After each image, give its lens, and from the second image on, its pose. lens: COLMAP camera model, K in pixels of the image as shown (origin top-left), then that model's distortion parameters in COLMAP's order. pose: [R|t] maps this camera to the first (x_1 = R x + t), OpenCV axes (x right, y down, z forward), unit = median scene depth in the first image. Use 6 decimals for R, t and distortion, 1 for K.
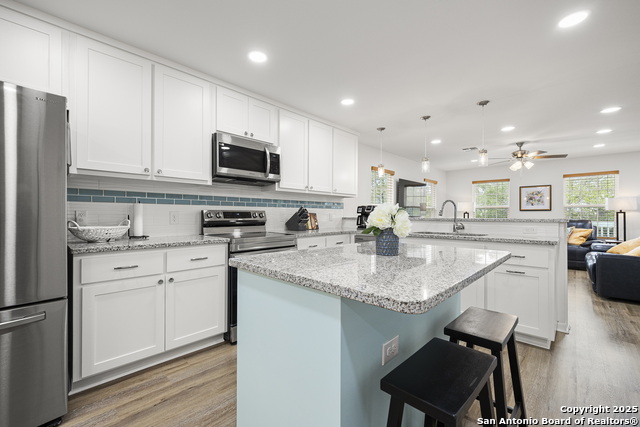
lens RADIAL K [[265.0, 0, 318.4], [0, 265.0, 213.8], [0, 0, 1]] dist [-0.002405, 0.000224]
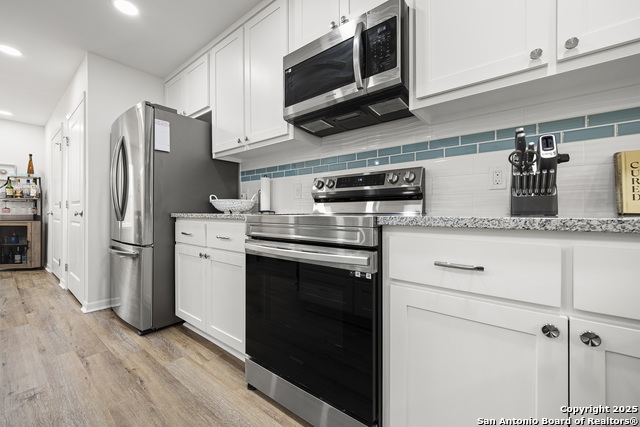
lens RADIAL K [[257.9, 0, 318.9], [0, 257.9, 210.8], [0, 0, 1]] dist [-0.001127, -0.000386]
pose [[0.102138, -0.007541, -0.994742, 0.343650], [0.002554, 0.999970, -0.007318, 0.108083], [0.994767, -0.001793, 0.102154, 1.292894]]
